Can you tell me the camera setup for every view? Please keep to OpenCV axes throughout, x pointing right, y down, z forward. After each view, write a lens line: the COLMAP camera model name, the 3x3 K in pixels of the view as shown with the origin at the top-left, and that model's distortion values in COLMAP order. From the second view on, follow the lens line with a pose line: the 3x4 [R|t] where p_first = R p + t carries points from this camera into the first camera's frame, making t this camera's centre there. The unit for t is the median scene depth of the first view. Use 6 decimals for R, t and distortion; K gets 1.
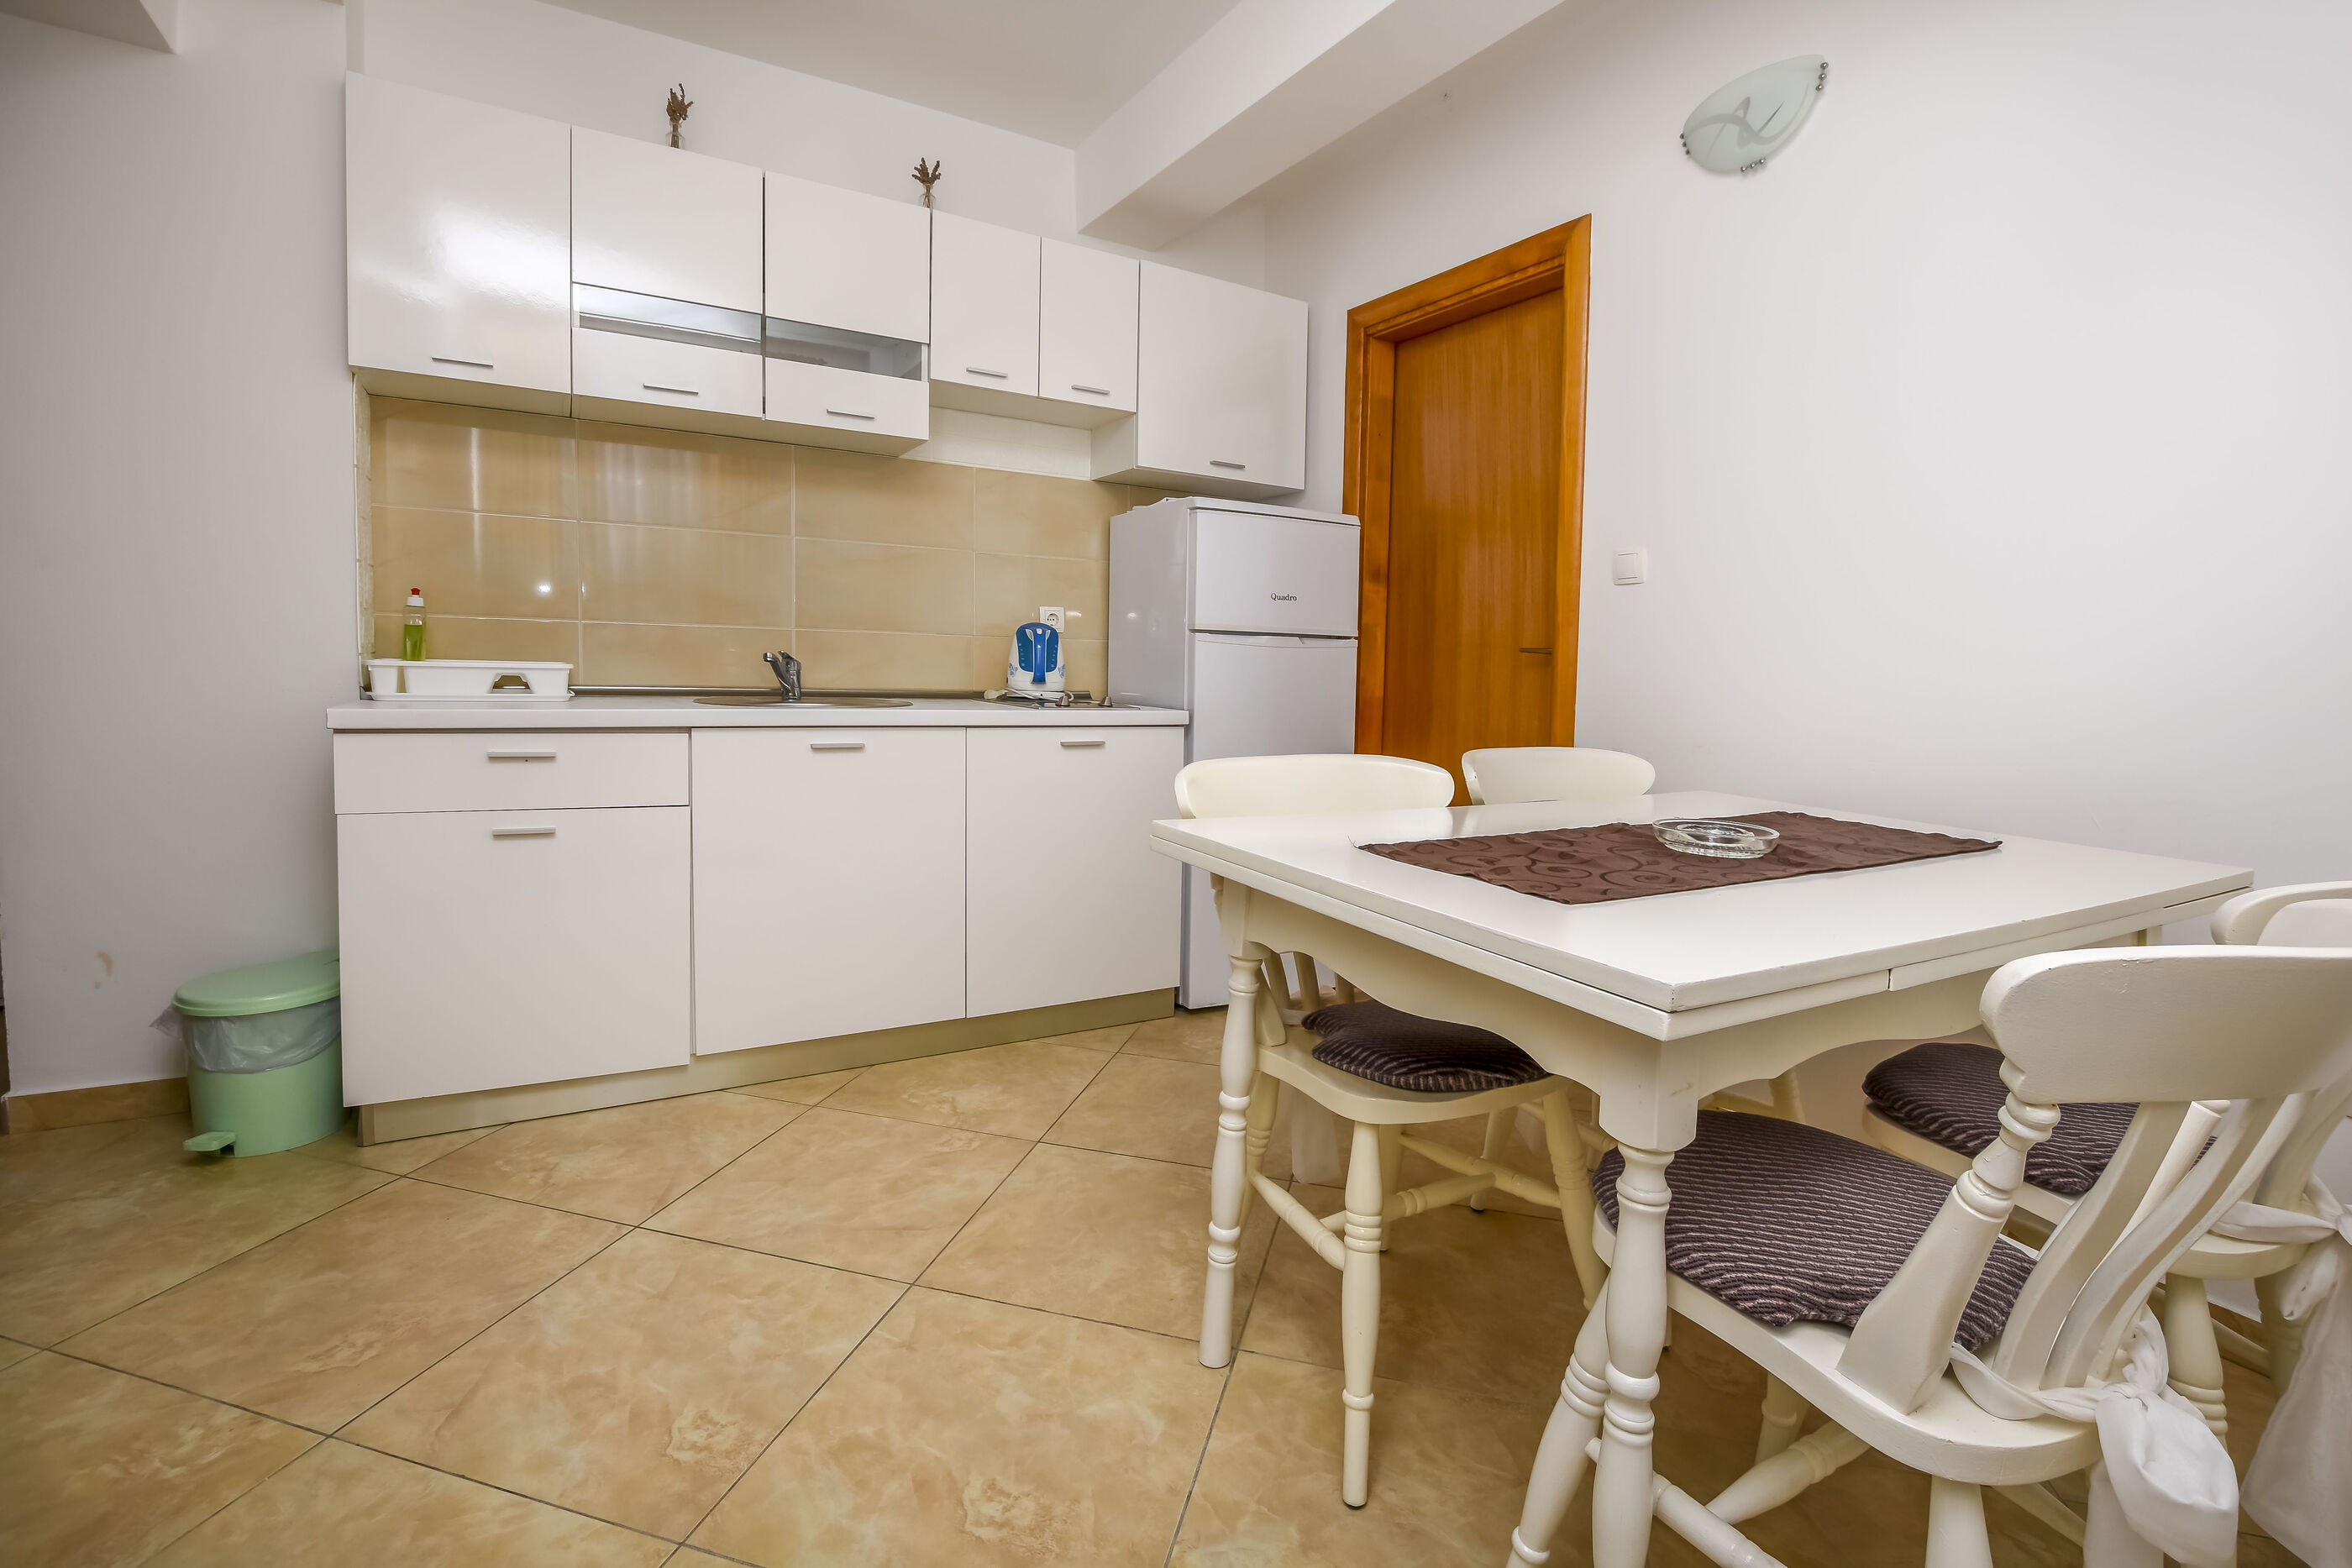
lens RADIAL K [[1065.8, 0, 1177.3], [0, 1065.8, 732.9], [0, 0, 1]] dist [-0.020766, 0.001457]
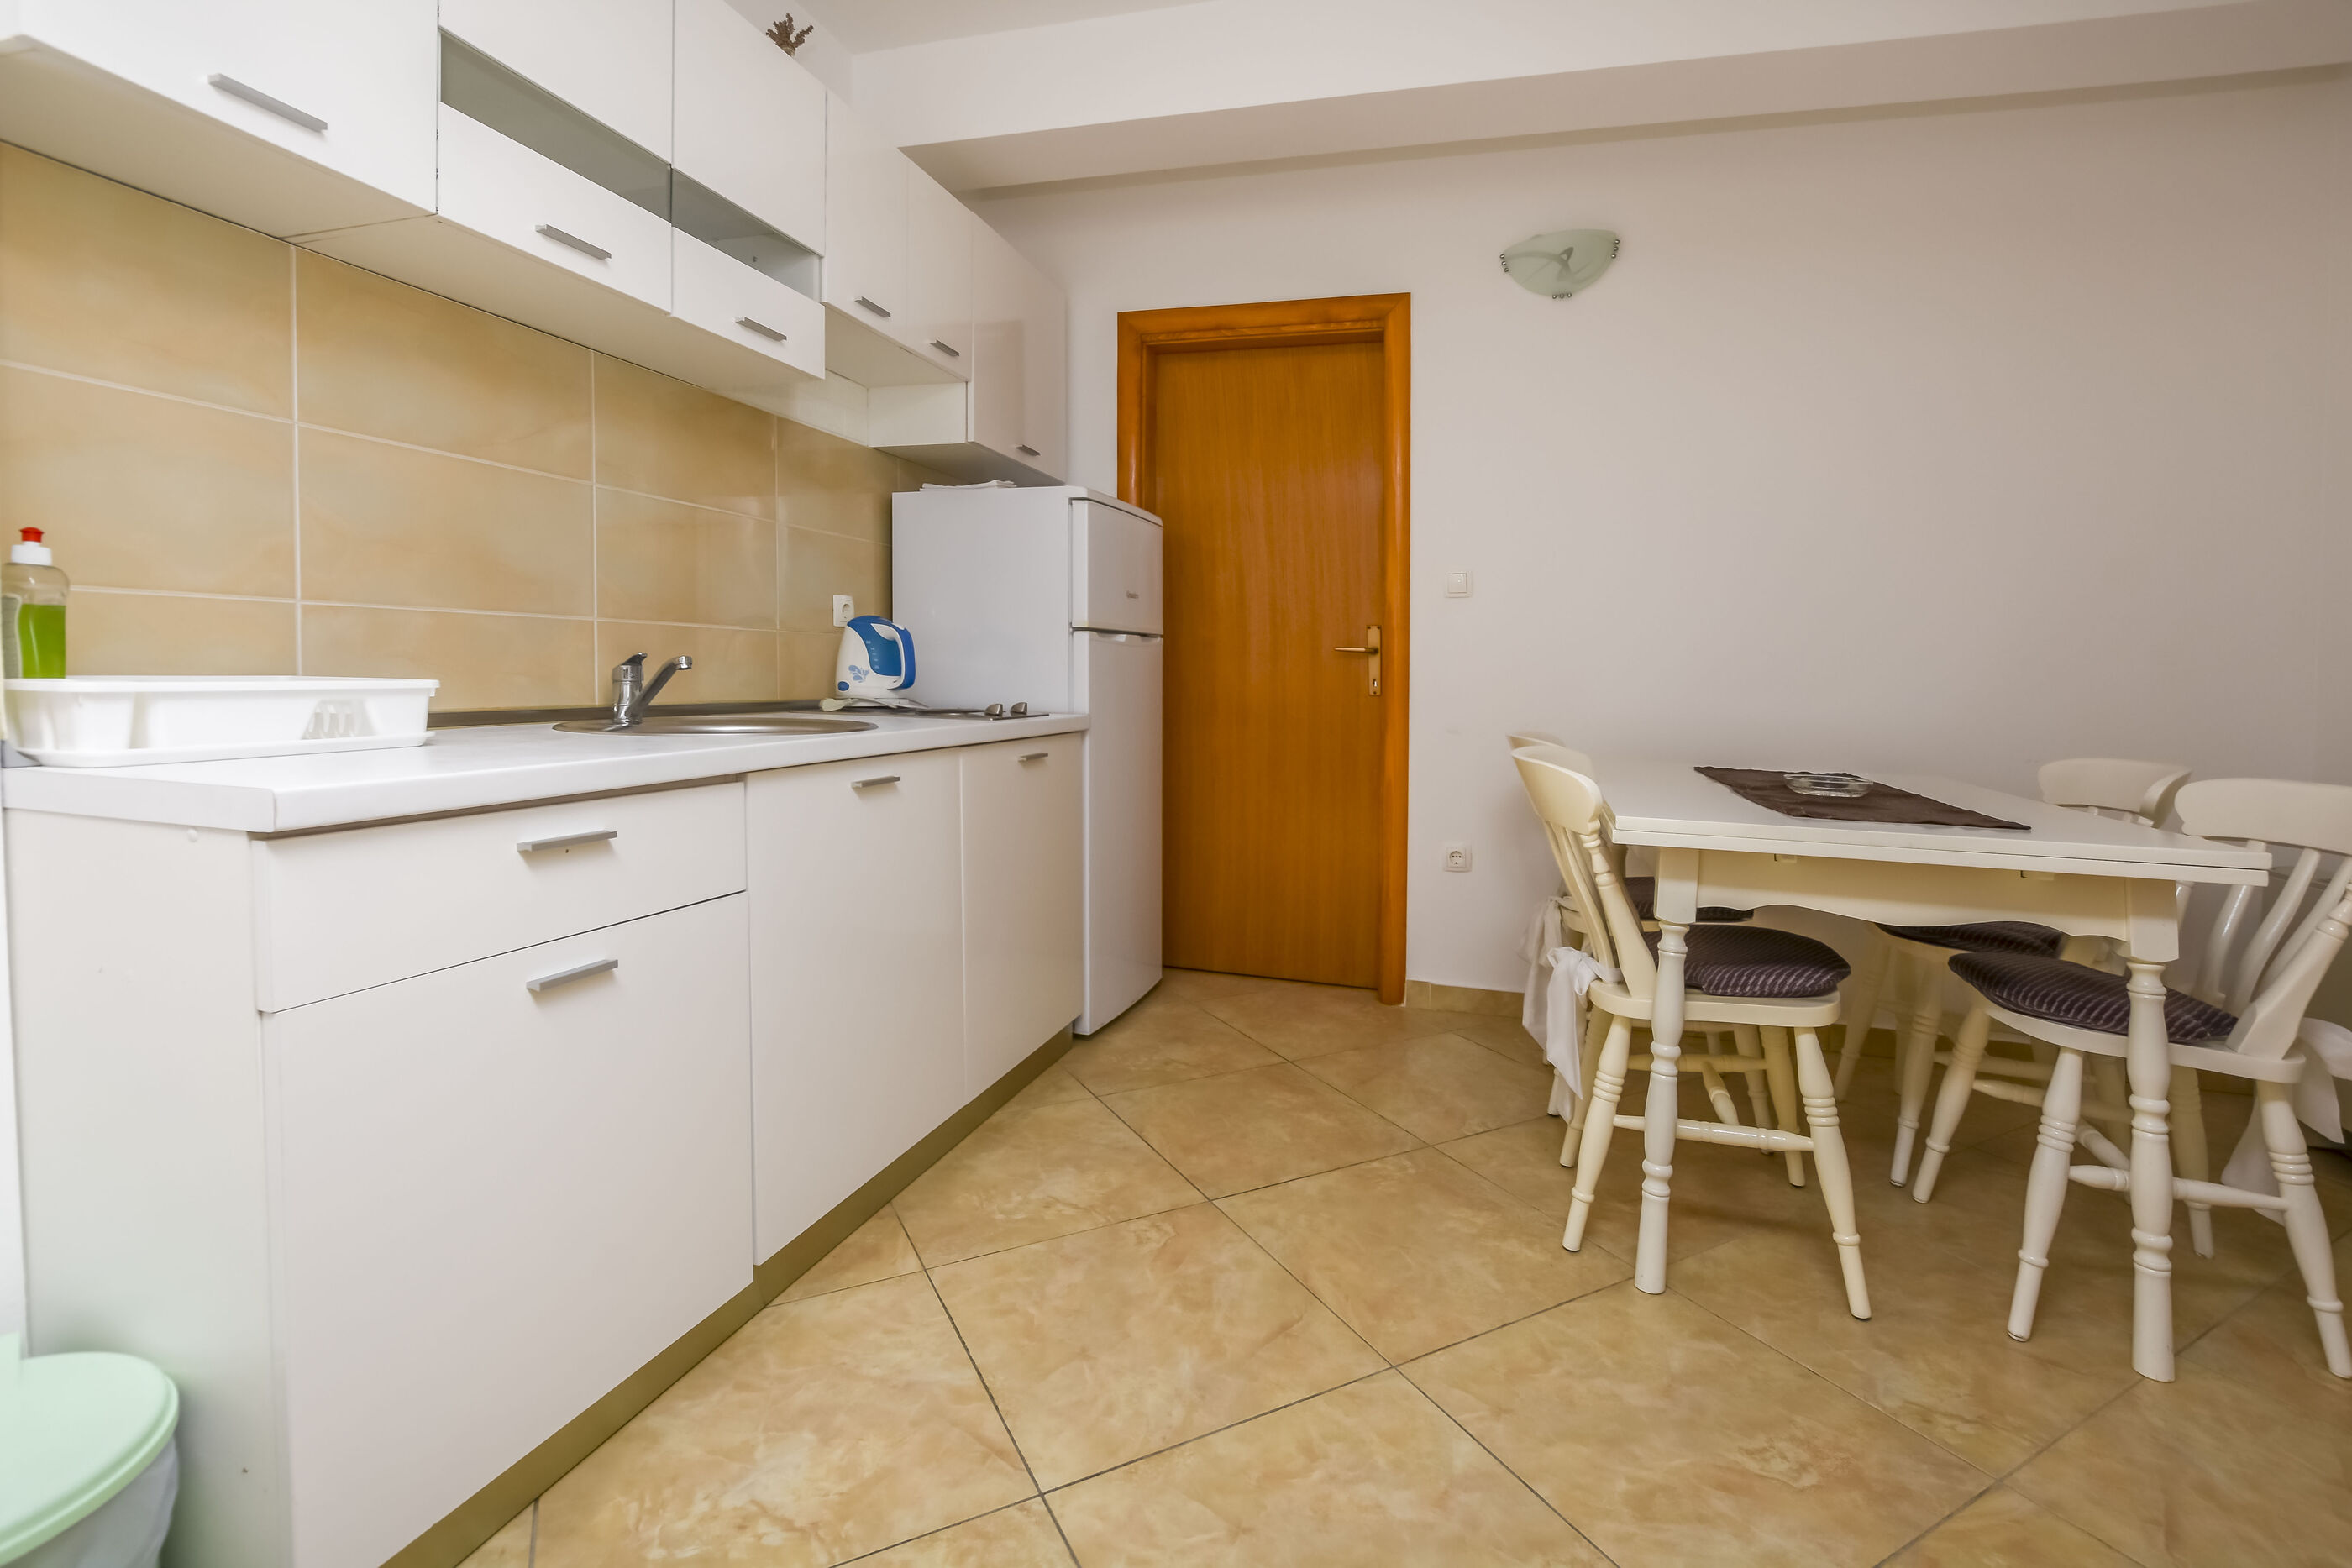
lens RADIAL K [[1072.1, 0, 1150.3], [0, 1072.1, 707.5], [0, 0, 1]] dist [-0.024627, 0.000421]
pose [[0.729065, -0.038252, 0.683375, -0.748201], [0.044209, 0.998984, 0.008754, -0.042490], [-0.683015, 0.023829, 0.730015, 0.352560]]
